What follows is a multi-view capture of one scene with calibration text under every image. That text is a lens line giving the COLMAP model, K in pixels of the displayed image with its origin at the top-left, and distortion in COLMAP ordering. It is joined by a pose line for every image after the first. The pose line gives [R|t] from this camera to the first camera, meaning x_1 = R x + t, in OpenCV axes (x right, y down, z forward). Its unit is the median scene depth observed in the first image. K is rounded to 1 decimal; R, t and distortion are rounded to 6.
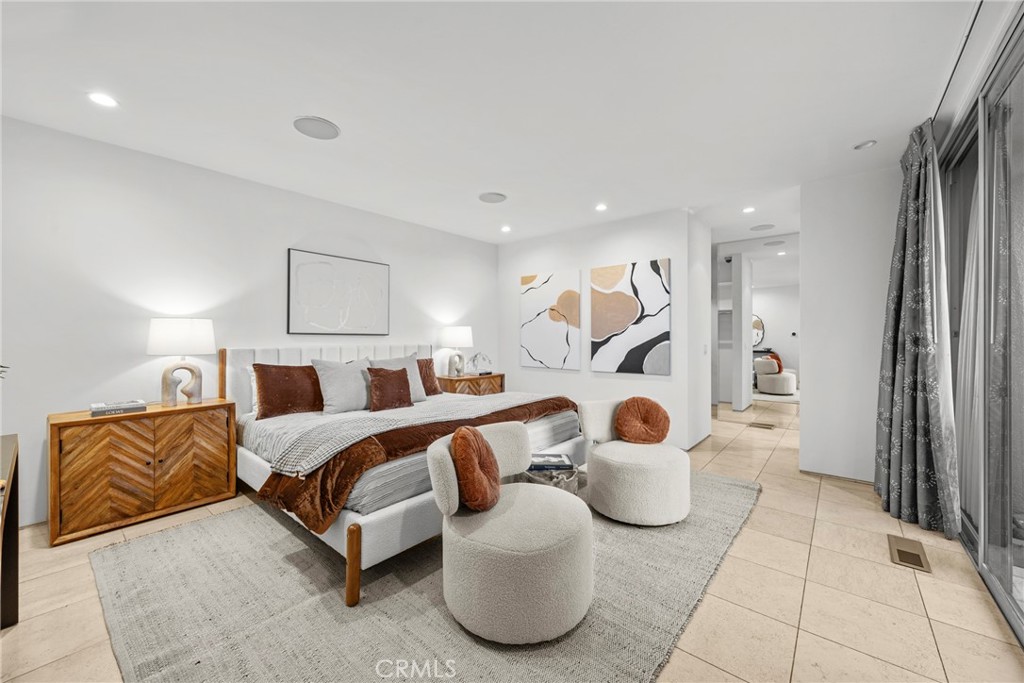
lens RADIAL K [[396.2, 0, 515.0], [0, 396.2, 335.4], [0, 0, 1]] dist [0.000631, -0.000215]
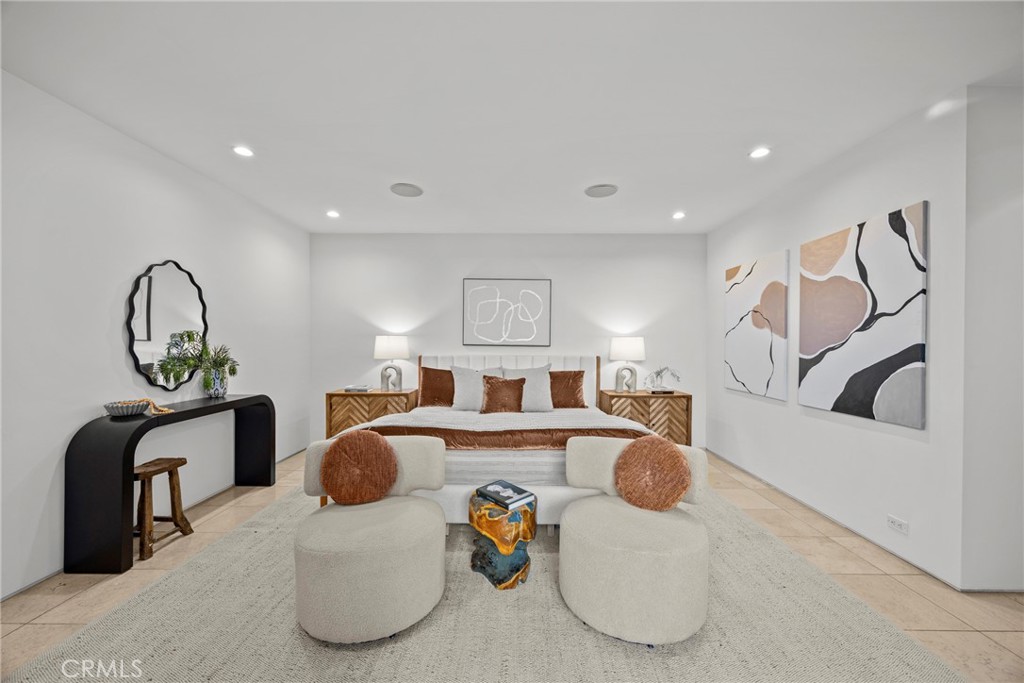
lens RADIAL K [[396.2, 0, 514.7], [0, 396.2, 345.9], [0, 0, 1]] dist [0.000631, -0.000215]
pose [[0.634165, 0.008199, -0.773154, 0.432733], [-0.001939, 0.999958, 0.009013, -0.010708], [0.773195, -0.004217, 0.634154, 0.255586]]
